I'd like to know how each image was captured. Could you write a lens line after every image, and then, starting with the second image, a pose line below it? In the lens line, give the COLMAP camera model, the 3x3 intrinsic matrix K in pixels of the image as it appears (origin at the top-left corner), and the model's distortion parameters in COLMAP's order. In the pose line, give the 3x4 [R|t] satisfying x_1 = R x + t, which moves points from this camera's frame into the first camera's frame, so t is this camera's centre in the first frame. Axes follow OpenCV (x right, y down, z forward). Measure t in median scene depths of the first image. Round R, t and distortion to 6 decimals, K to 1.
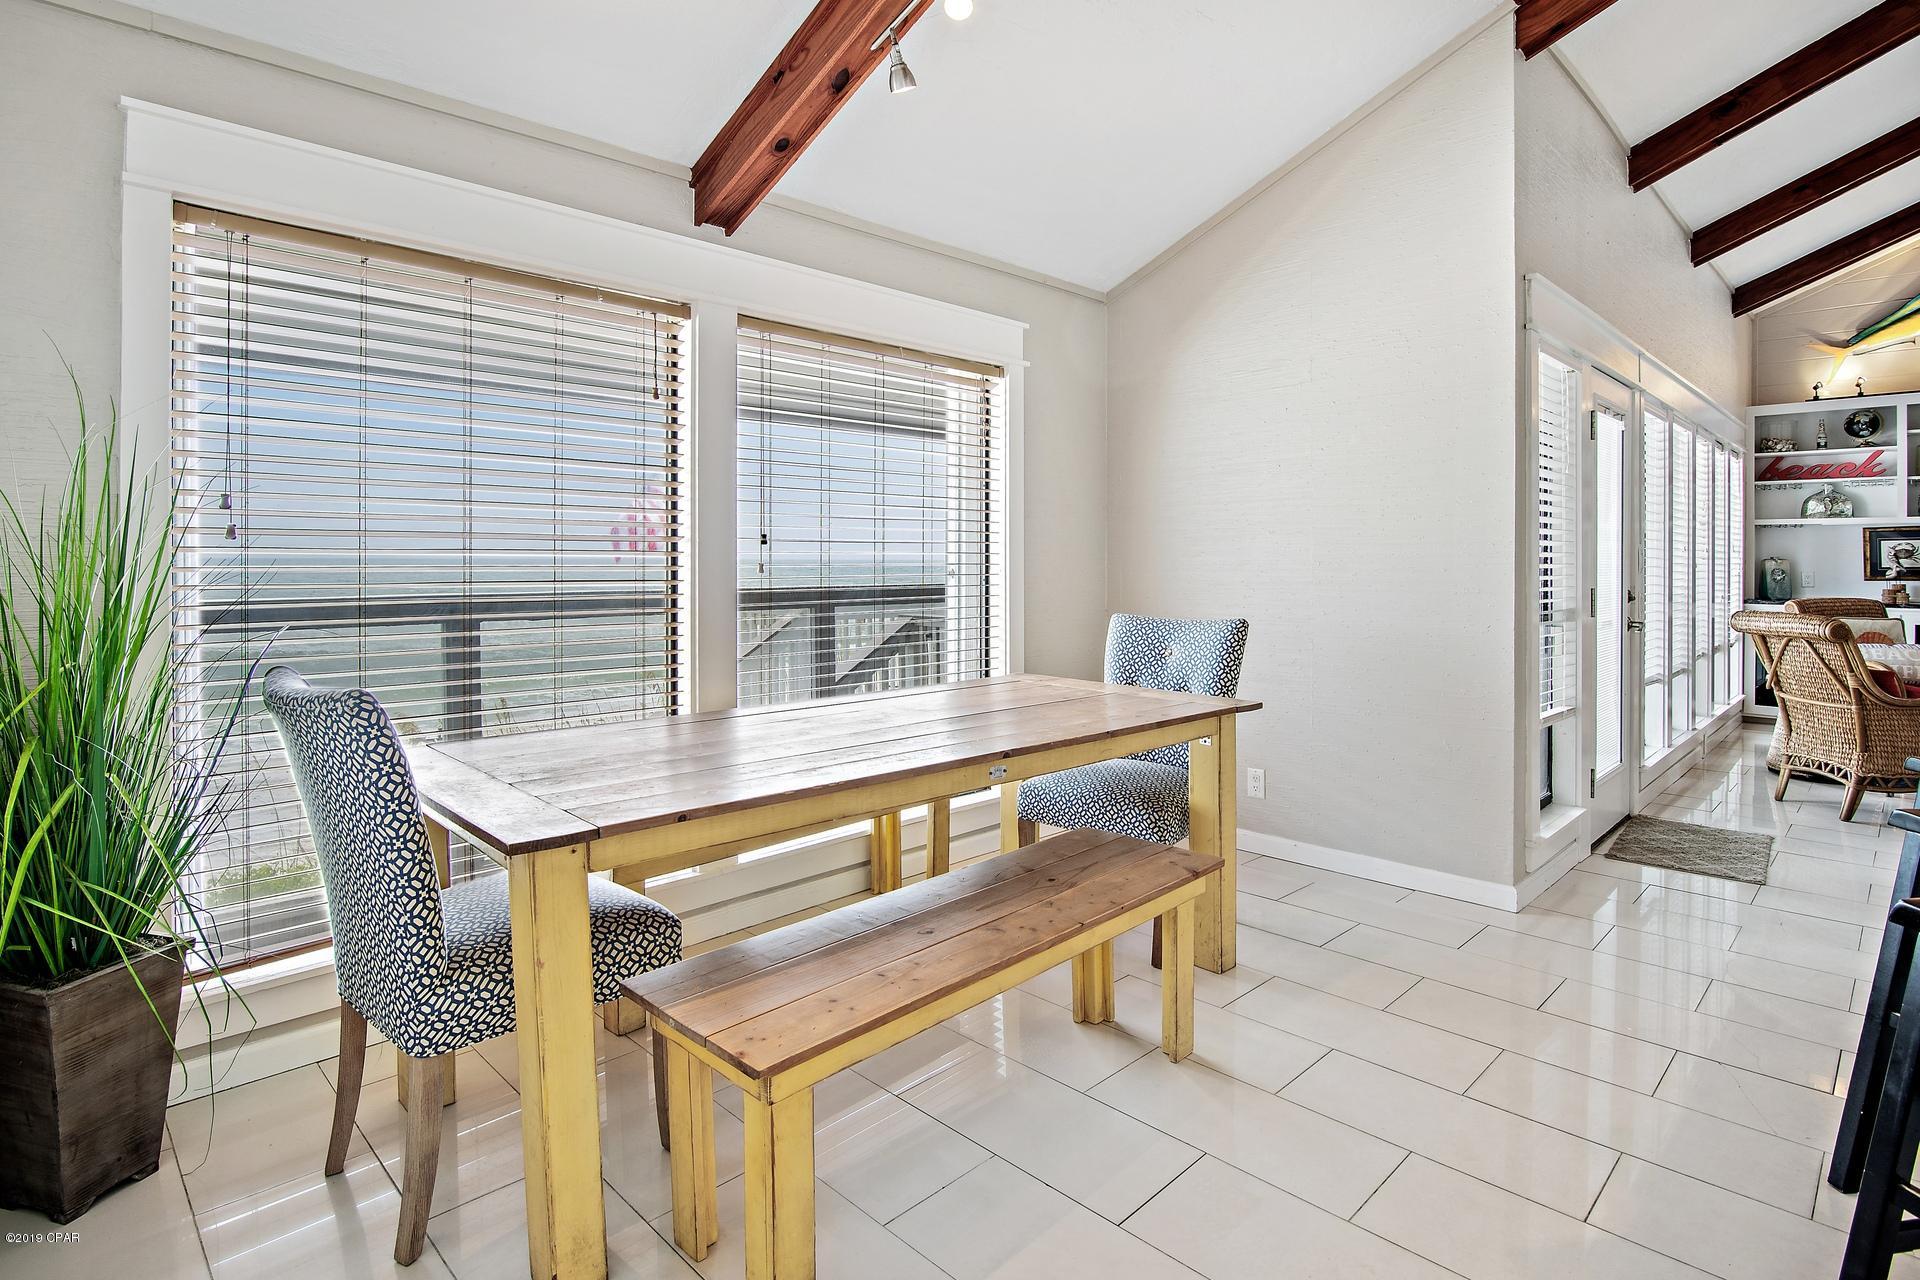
lens RADIAL K [[971.1, 0, 937.5], [0, 971.1, 566.5], [0, 0, 1]] dist [-0.010610, -0.003451]
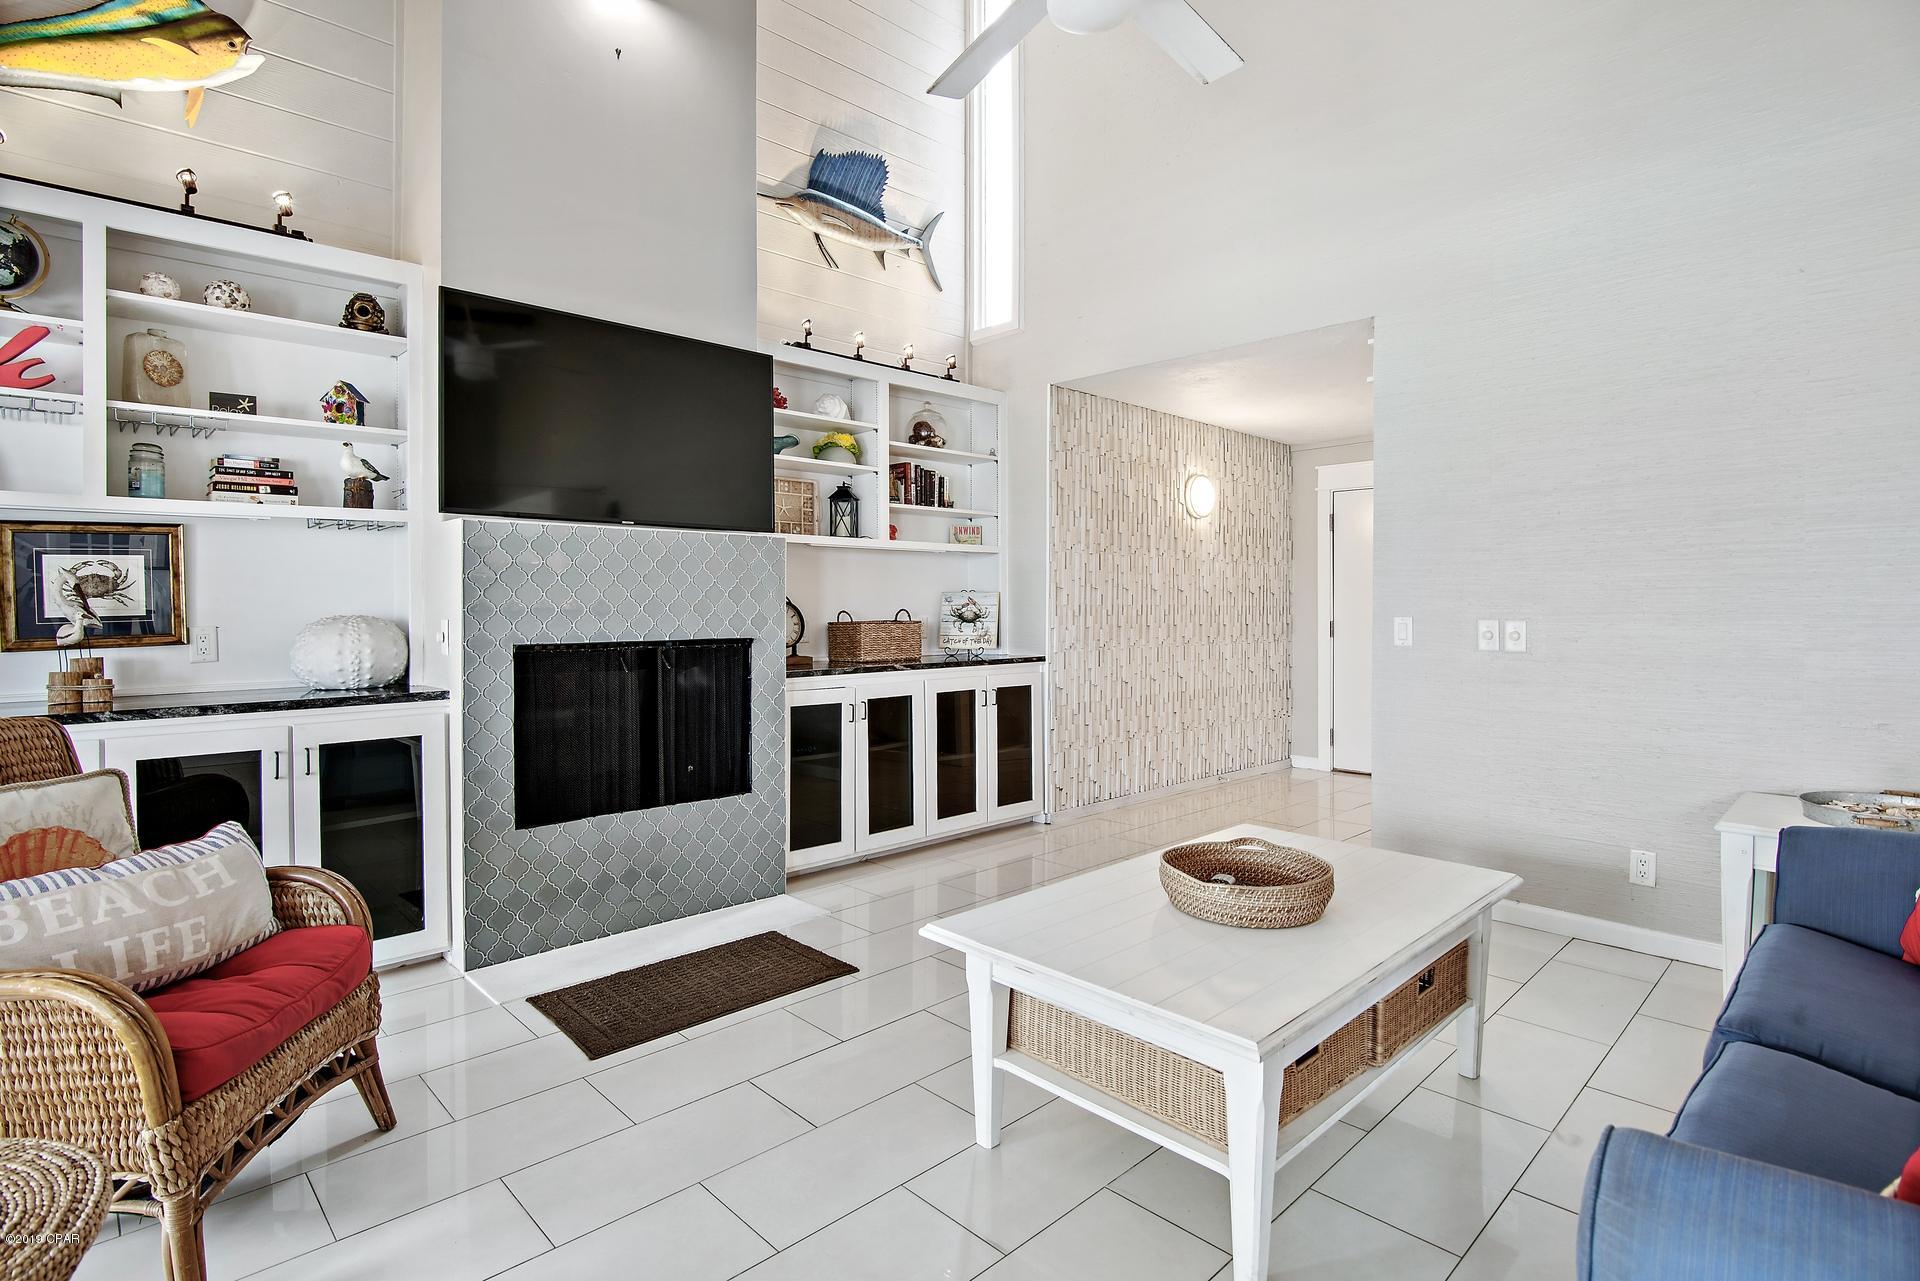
lens RADIAL K [[971.1, 0, 970.7], [0, 971.1, 598.8], [0, 0, 1]] dist [-0.010610, -0.003451]
pose [[0.005448, 0.002713, 0.999981, 0.603137], [0.011461, 0.999930, -0.002775, -0.001788], [-0.999919, 0.011476, 0.005417, 0.628112]]
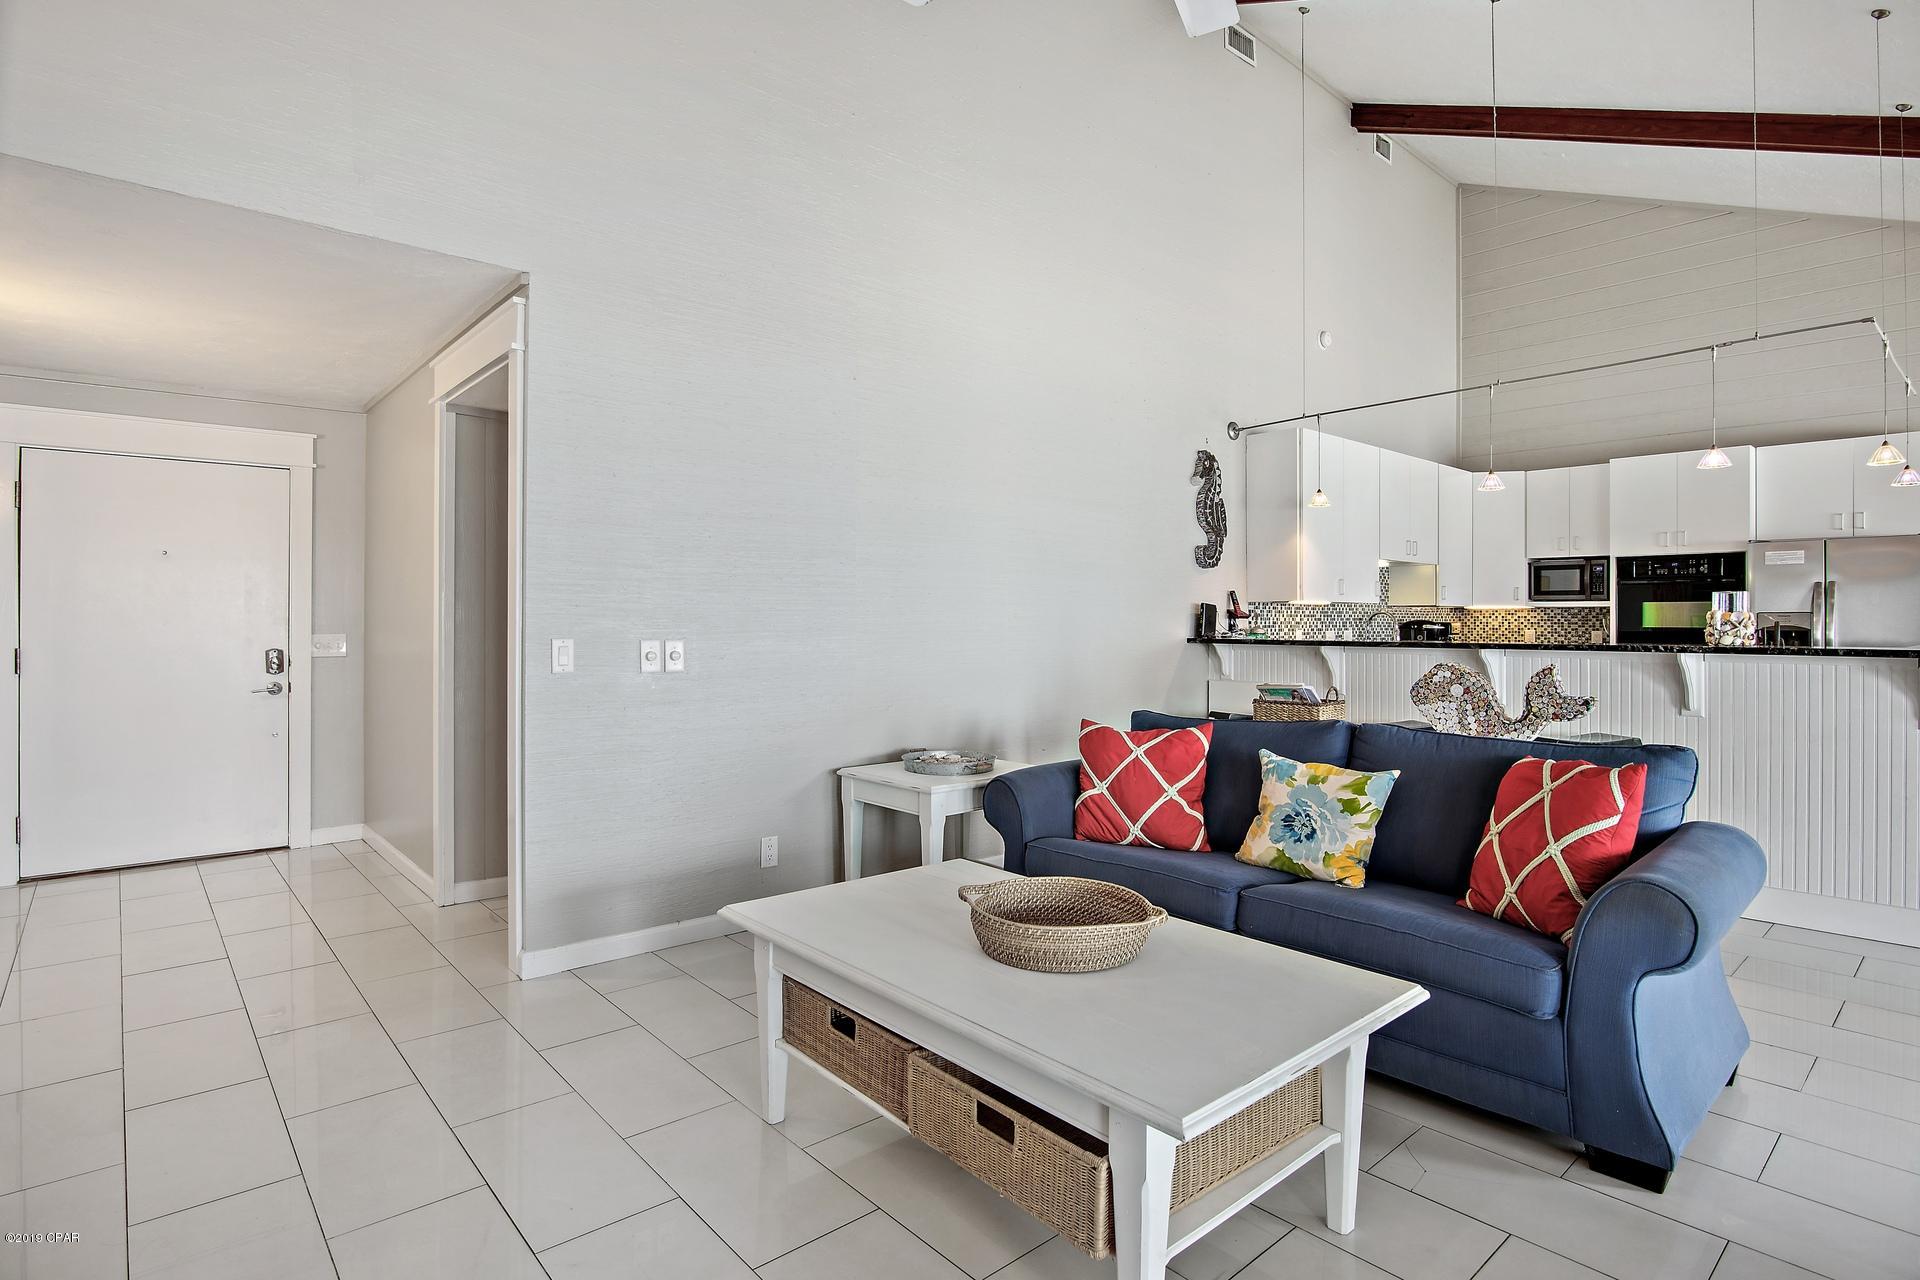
lens RADIAL K [[971.1, 0, 955.1], [0, 971.1, 619.9], [0, 0, 1]] dist [-0.010610, -0.003451]
pose [[-0.998057, -0.004333, 0.062156, 0.932062], [-0.003577, 0.999918, 0.012262, -0.005852], [-0.062204, 0.012016, -0.997991, 0.838141]]
